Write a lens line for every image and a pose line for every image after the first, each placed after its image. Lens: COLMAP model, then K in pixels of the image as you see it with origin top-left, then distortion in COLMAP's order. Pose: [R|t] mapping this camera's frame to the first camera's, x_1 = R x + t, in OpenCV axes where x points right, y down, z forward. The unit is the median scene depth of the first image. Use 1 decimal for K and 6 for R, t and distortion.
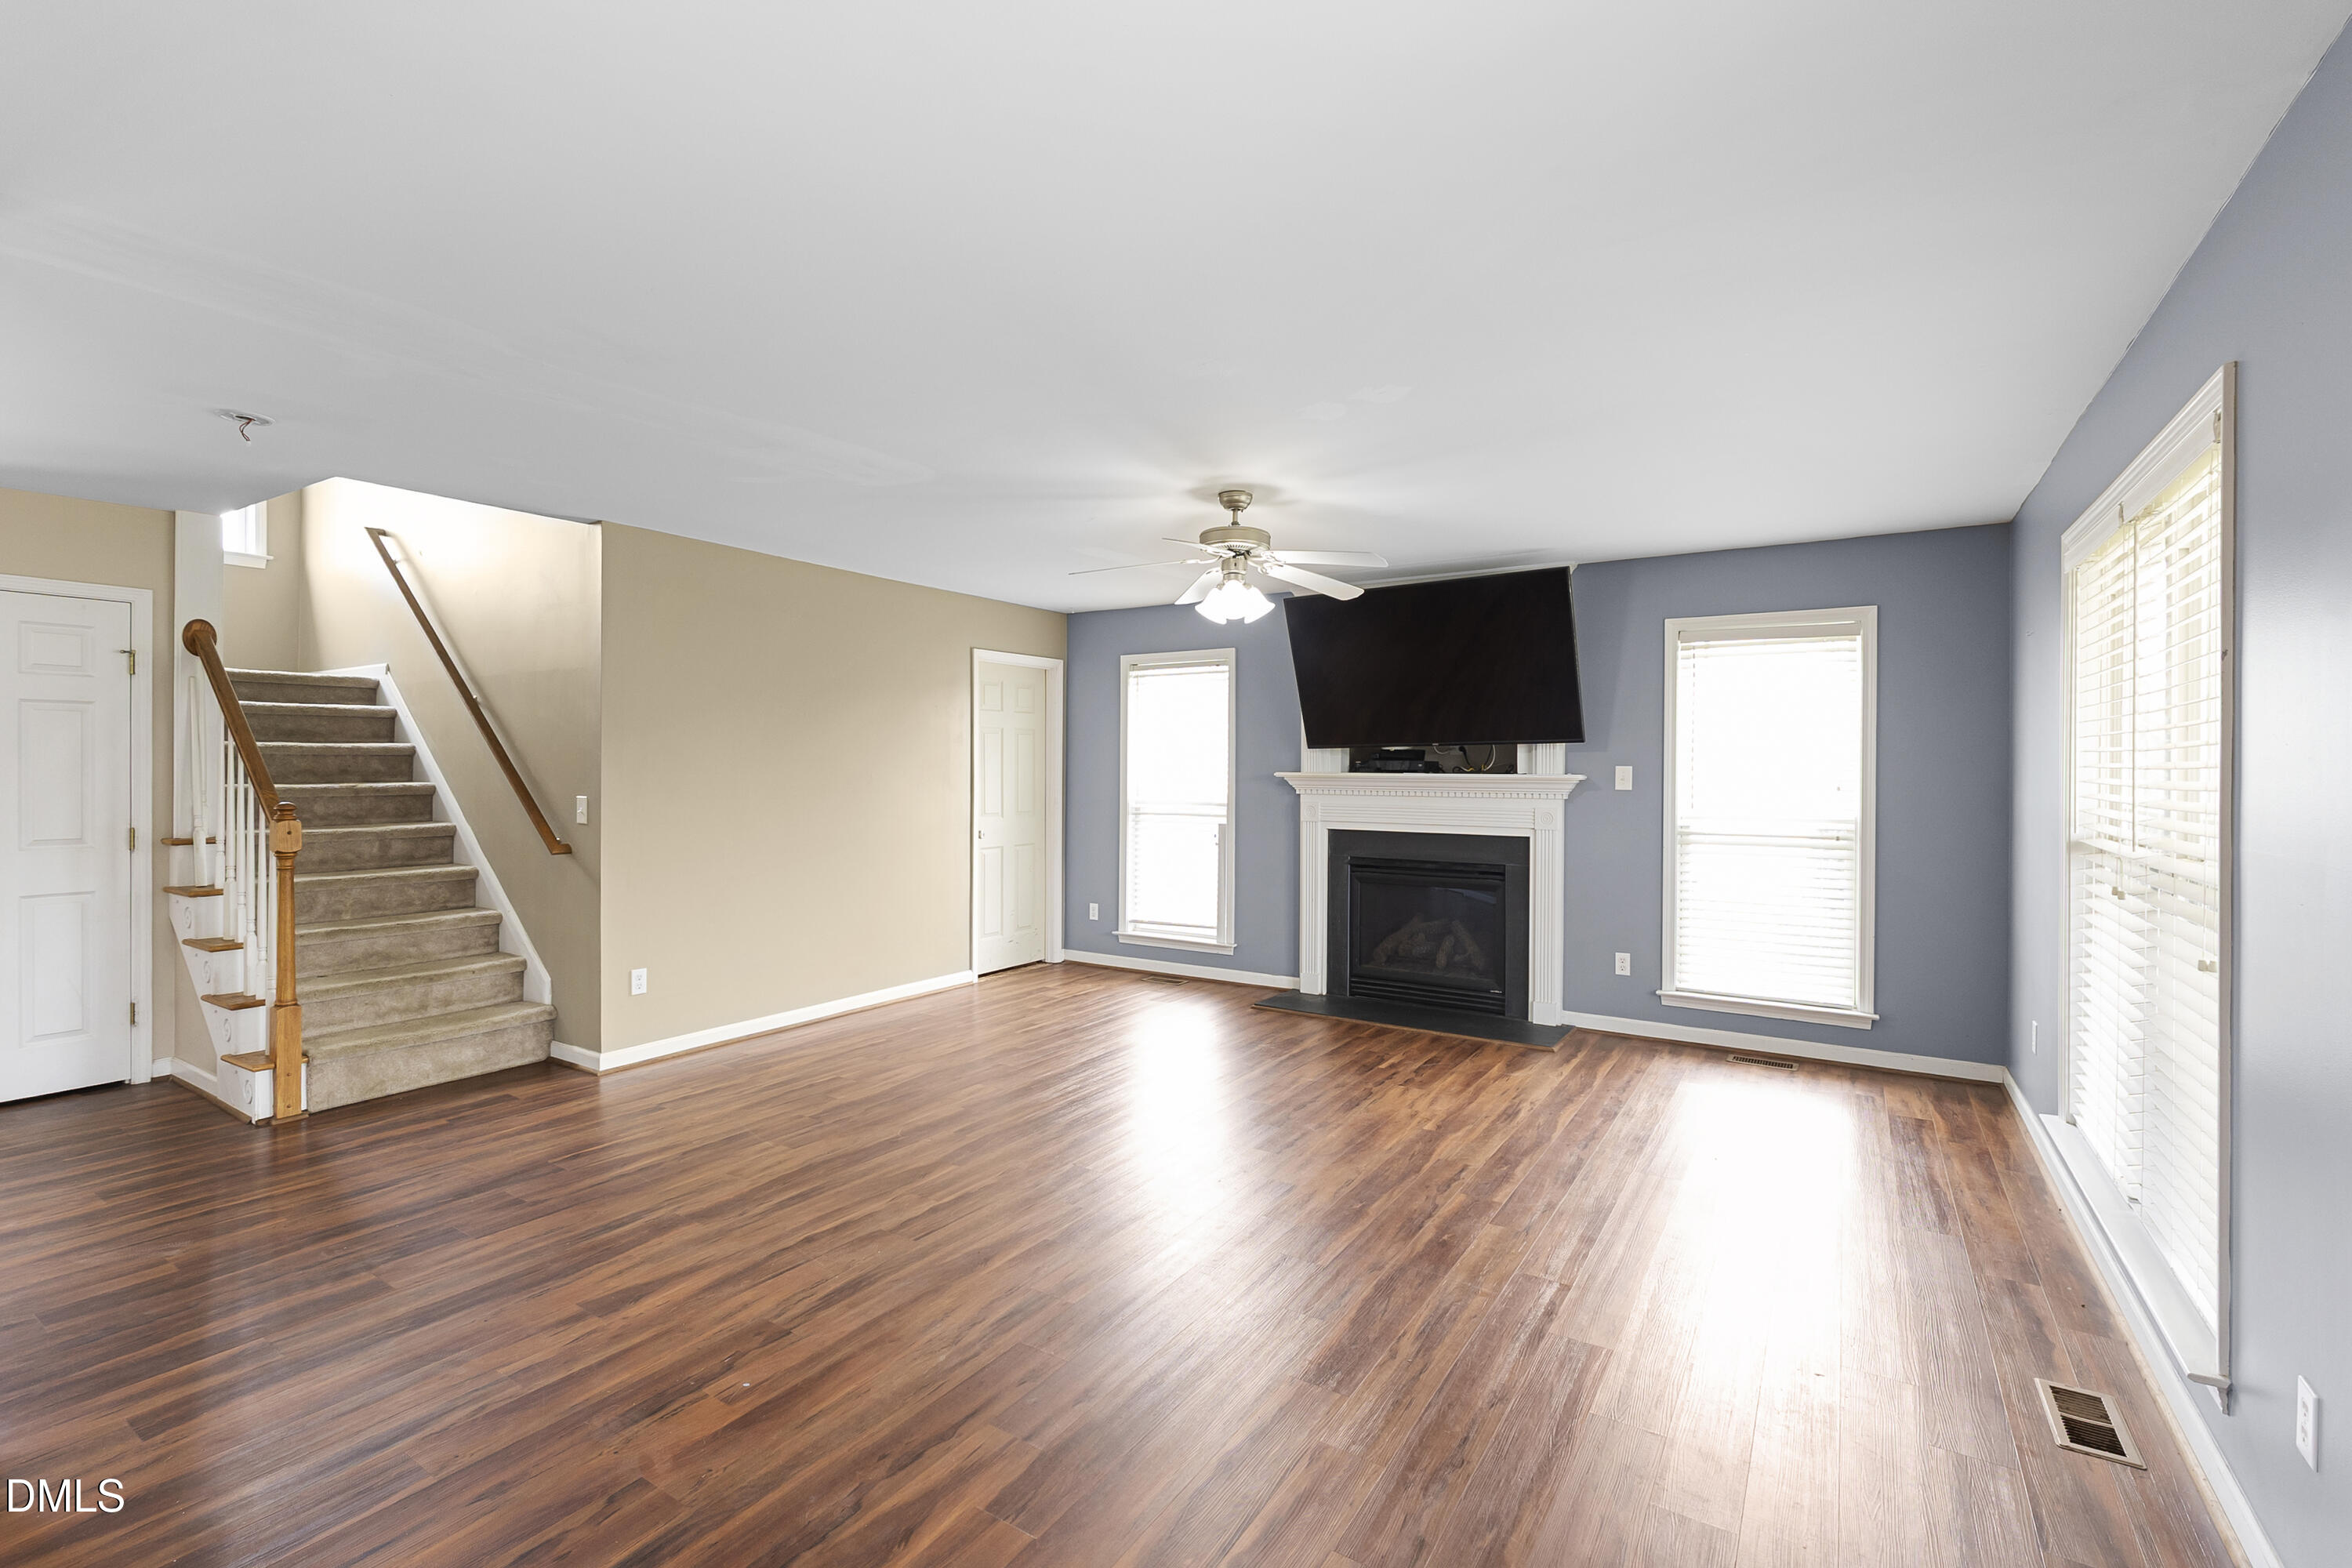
lens RADIAL K [[1041.7, 0, 1171.4], [0, 1041.7, 785.7], [0, 0, 1]] dist [-0.005594, -0.000602]
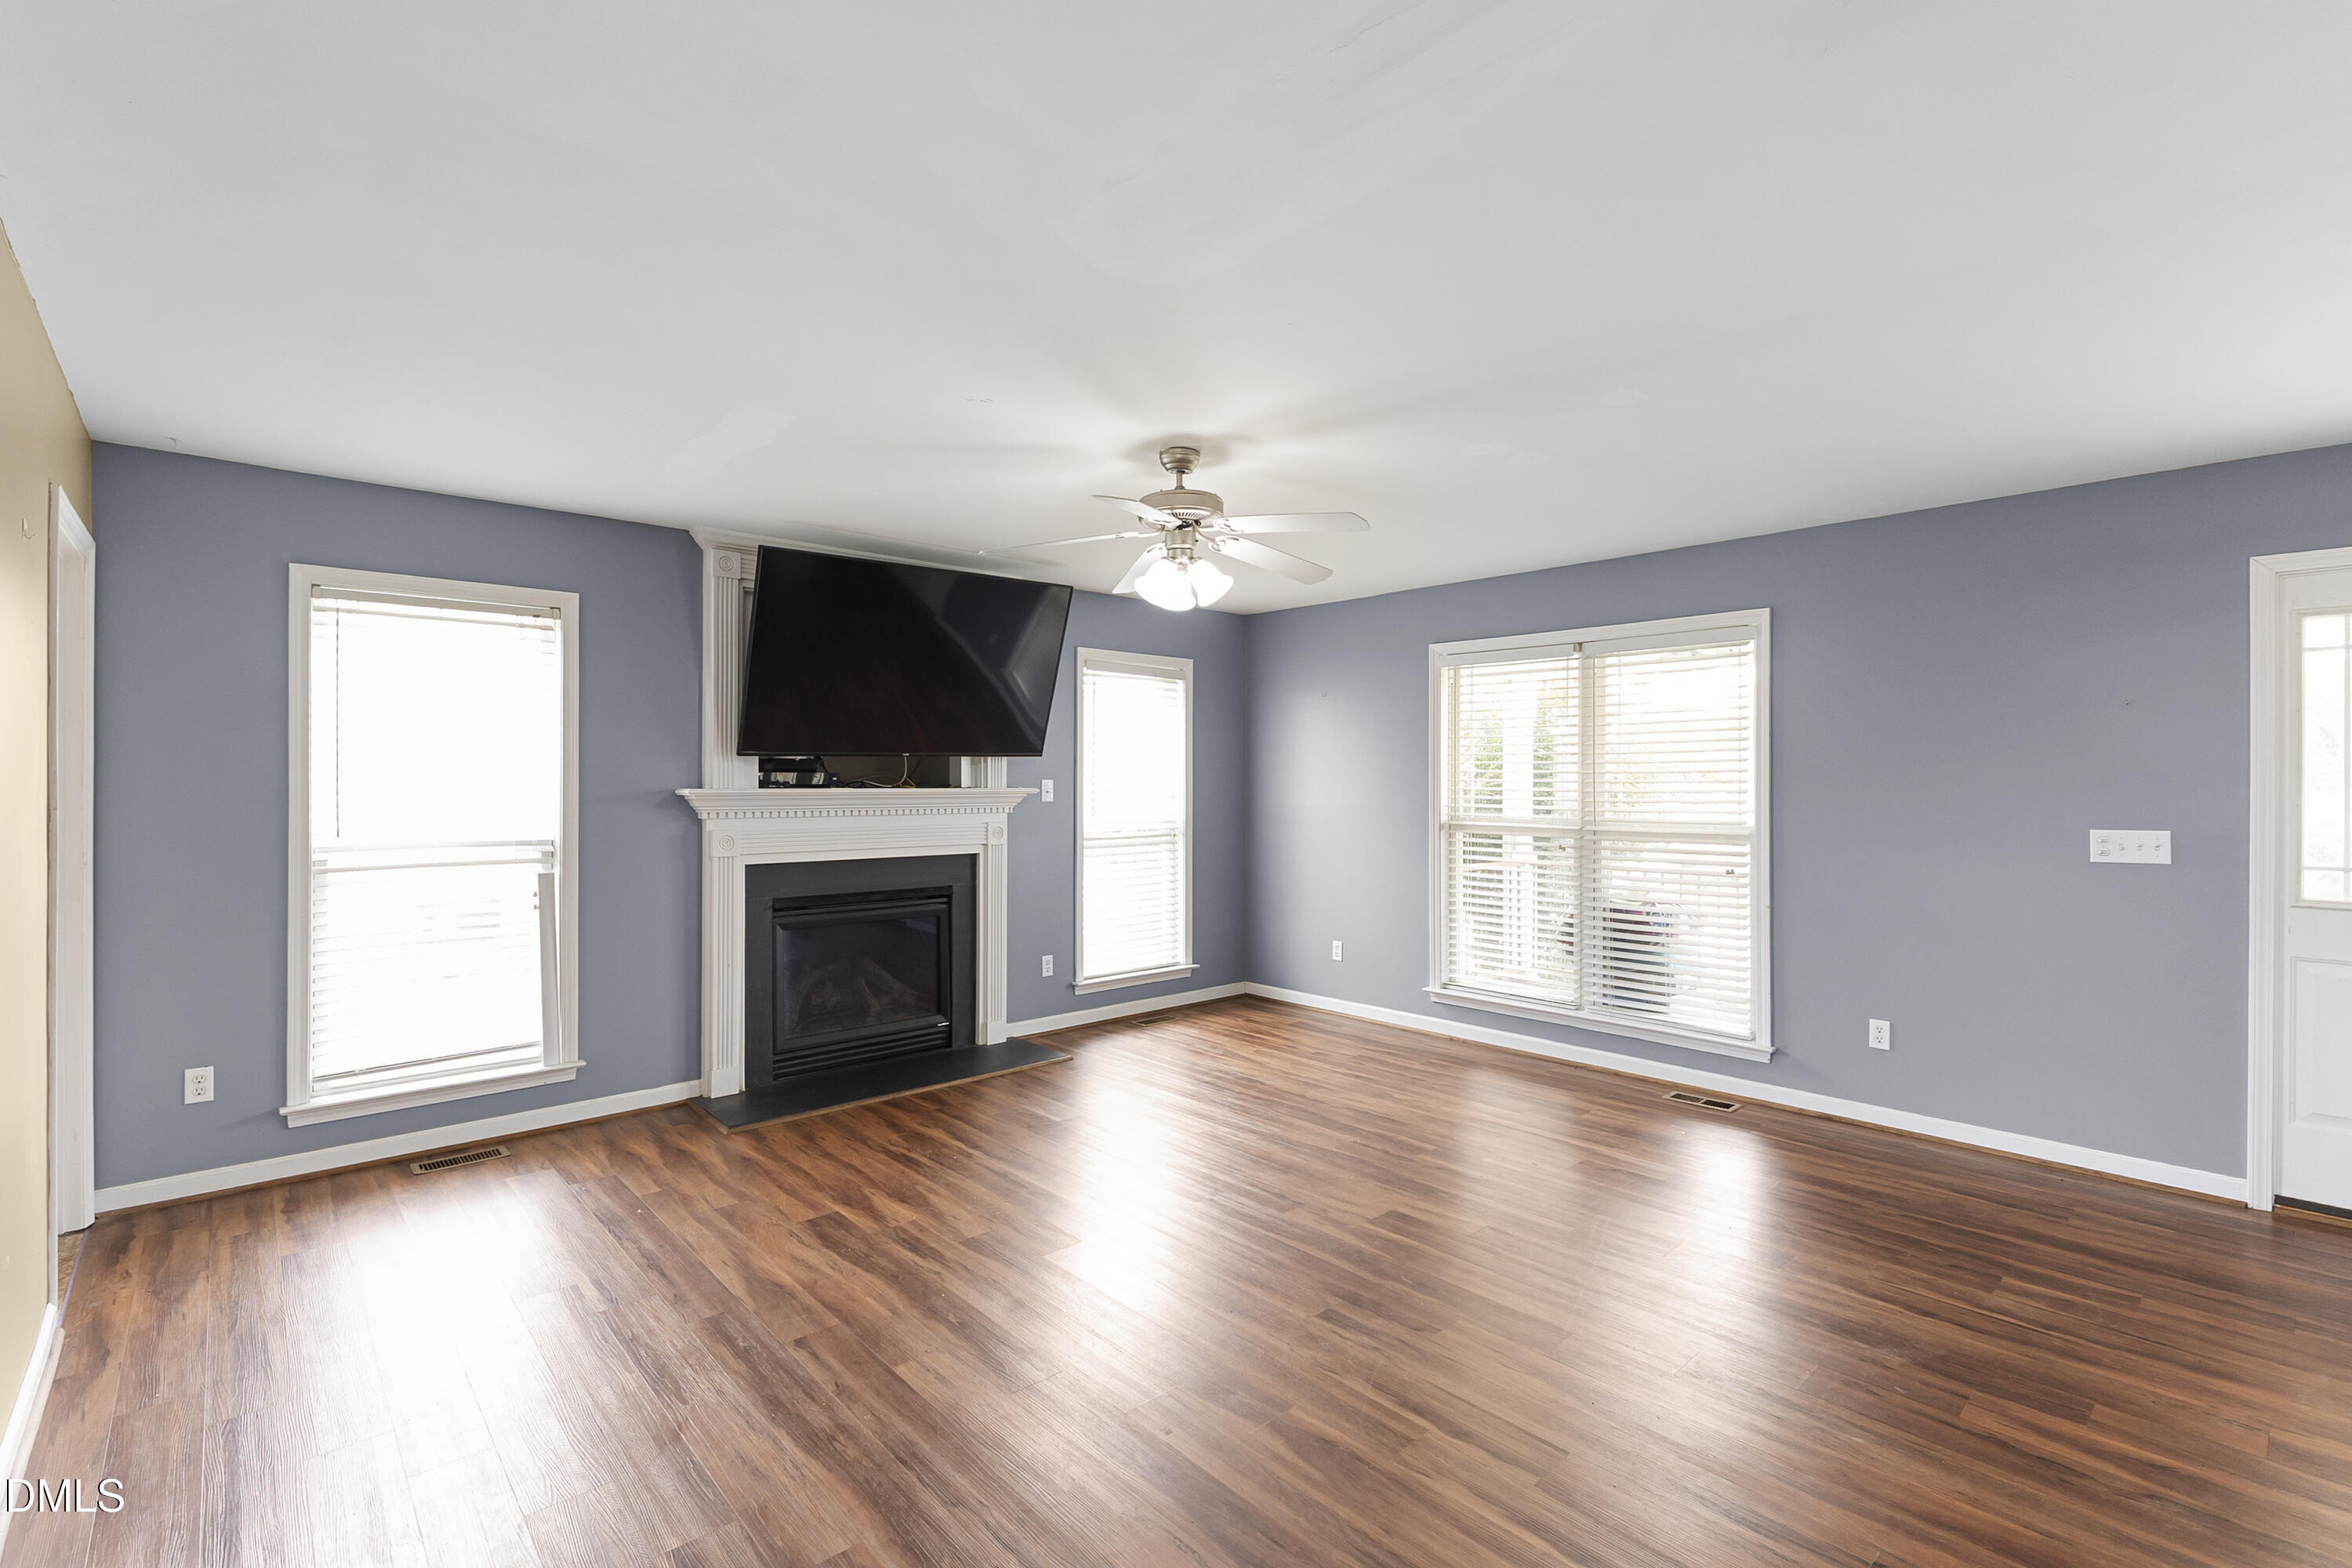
lens RADIAL K [[1041.7, 0, 1171.4], [0, 1041.7, 785.7], [0, 0, 1]] dist [-0.005594, -0.000602]
pose [[0.266444, -0.008267, 0.963815, -0.530797], [0.017222, 0.999844, 0.003815, -0.013420], [-0.963697, 0.015582, 0.266545, 0.566915]]
